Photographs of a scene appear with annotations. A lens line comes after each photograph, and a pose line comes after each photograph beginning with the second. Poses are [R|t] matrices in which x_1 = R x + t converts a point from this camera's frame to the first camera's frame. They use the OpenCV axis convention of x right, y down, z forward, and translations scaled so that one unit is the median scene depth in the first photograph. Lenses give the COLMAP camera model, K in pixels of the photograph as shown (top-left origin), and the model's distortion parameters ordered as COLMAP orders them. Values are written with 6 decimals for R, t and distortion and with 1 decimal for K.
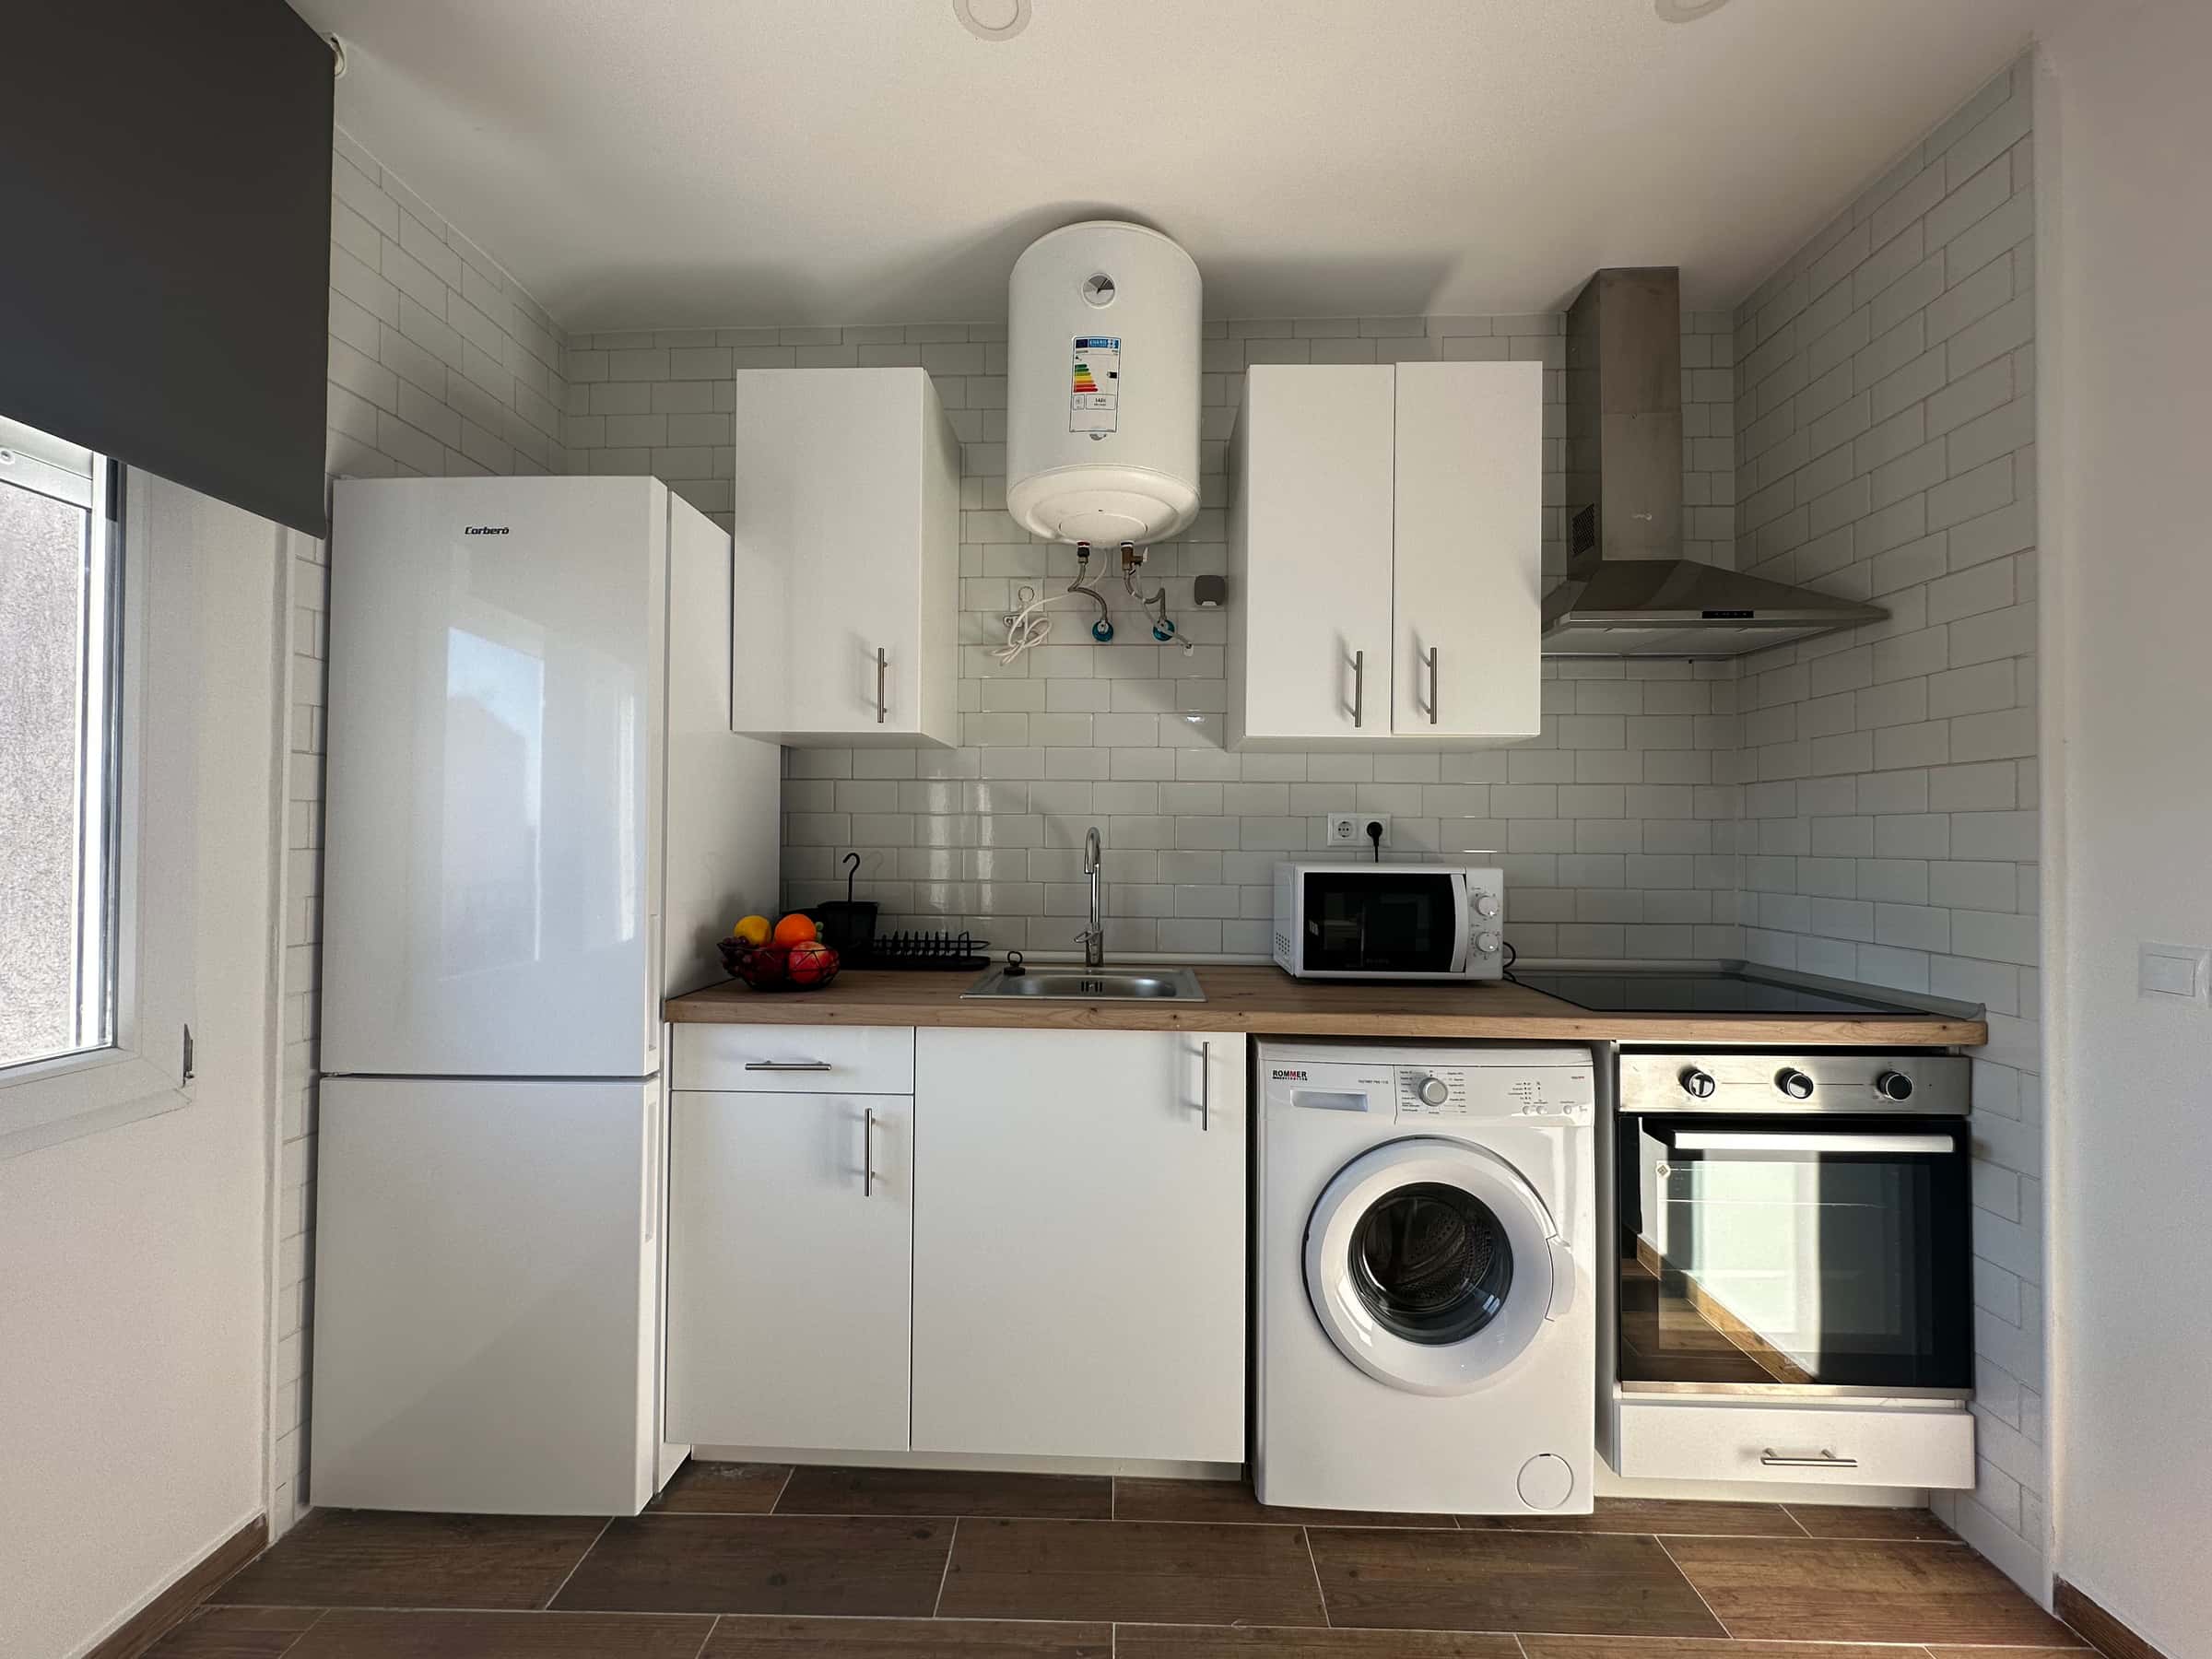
lens RADIAL K [[882.0, 0, 1108.4], [0, 882.0, 830.1], [0, 0, 1]] dist [-0.000784, -0.000026]
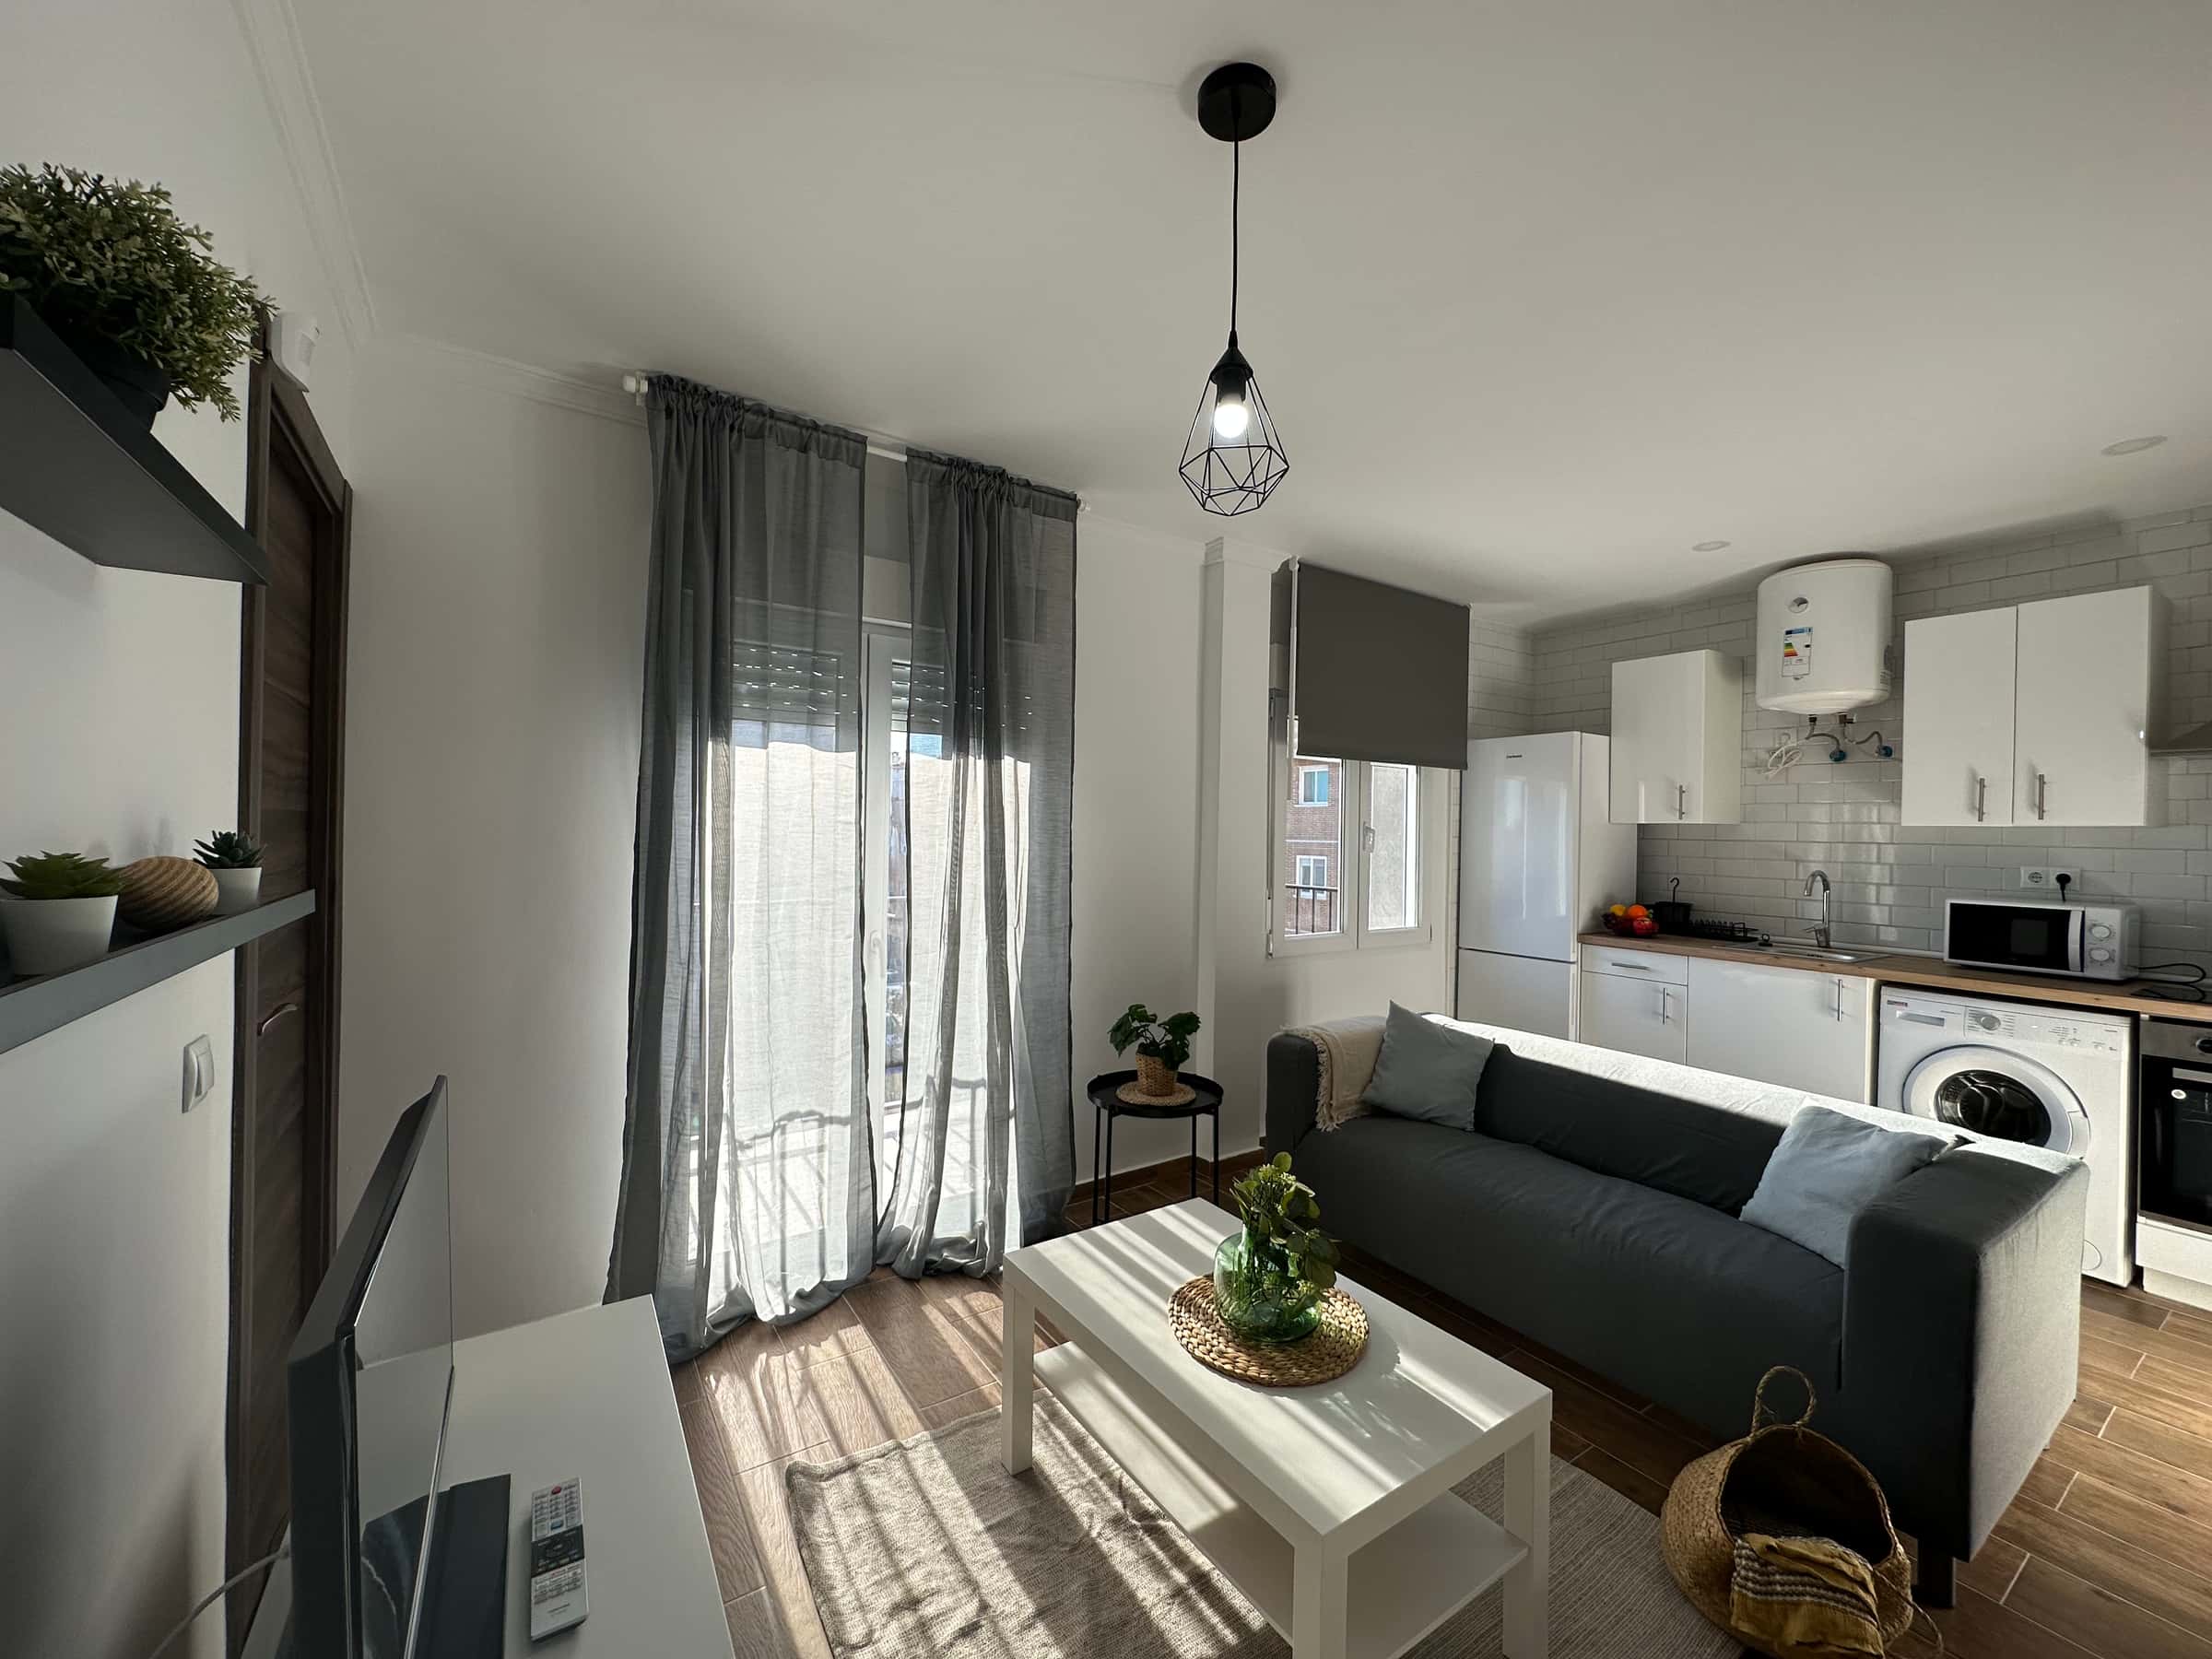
lens RADIAL K [[882.0, 0, 1108.4], [0, 882.0, 830.1], [0, 0, 1]] dist [-0.000784, -0.000026]
pose [[0.569629, 0.003627, -0.821894, 0.723769], [-0.002953, 0.999993, 0.002367, -0.097298], [0.821897, 0.001079, 0.569635, -1.393562]]
